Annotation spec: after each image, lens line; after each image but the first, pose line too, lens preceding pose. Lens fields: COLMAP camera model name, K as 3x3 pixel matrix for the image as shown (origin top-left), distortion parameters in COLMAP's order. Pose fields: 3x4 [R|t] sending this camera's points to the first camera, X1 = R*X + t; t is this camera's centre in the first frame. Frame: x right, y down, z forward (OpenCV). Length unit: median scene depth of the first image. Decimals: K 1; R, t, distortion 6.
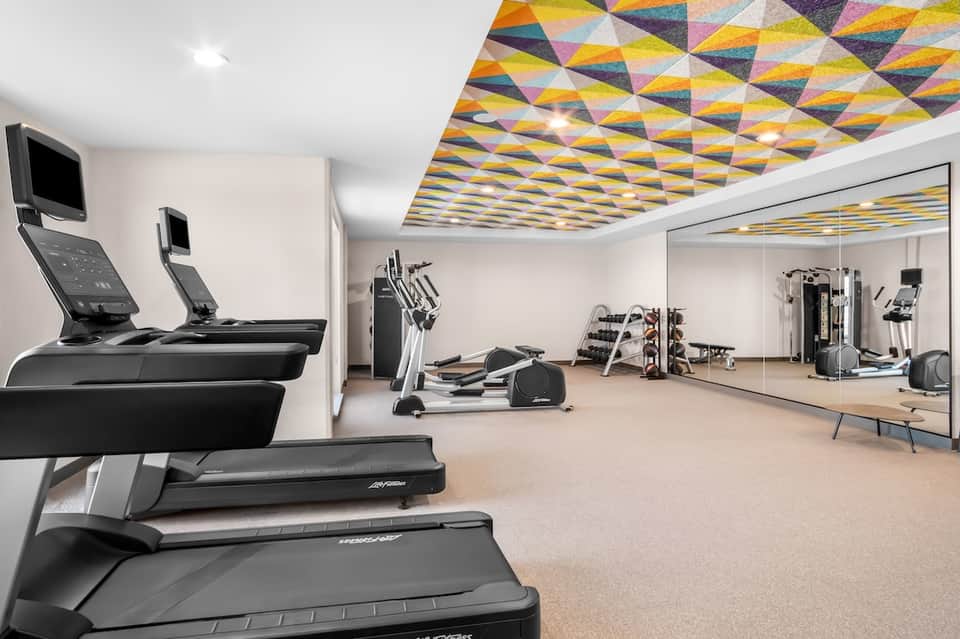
lens RADIAL K [[528.1, 0, 482.7], [0, 528.1, 306.1], [0, 0, 1]] dist [-0.004273, -0.000627]
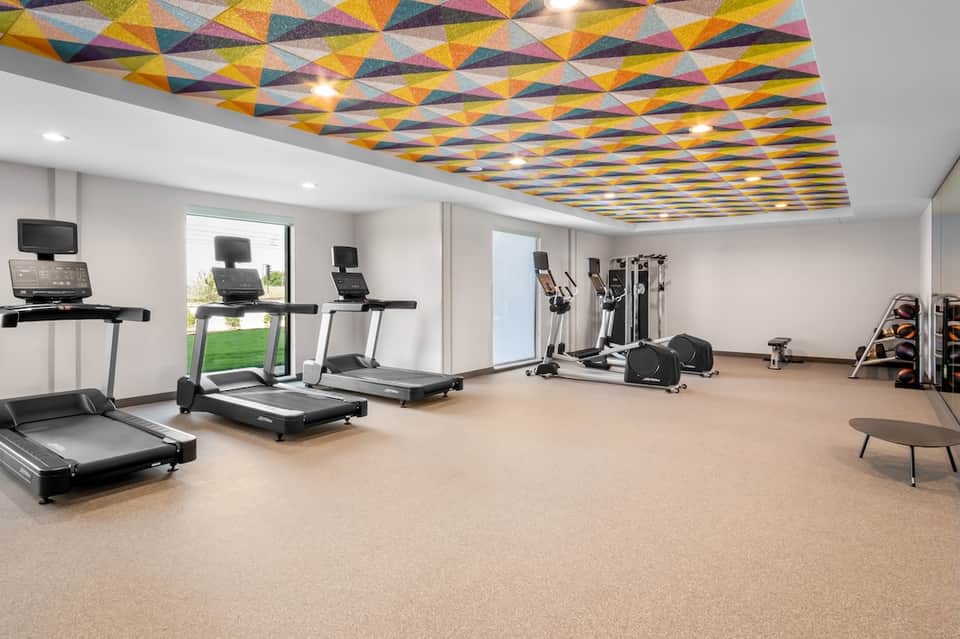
lens RADIAL K [[528.1, 0, 482.7], [0, 528.1, 306.1], [0, 0, 1]] dist [-0.004273, -0.000627]
pose [[0.639011, 0.013425, -0.769081, 0.740477], [-0.000130, 0.999850, 0.017345, 0.004716], [0.769198, -0.010983, 0.638916, 0.022332]]
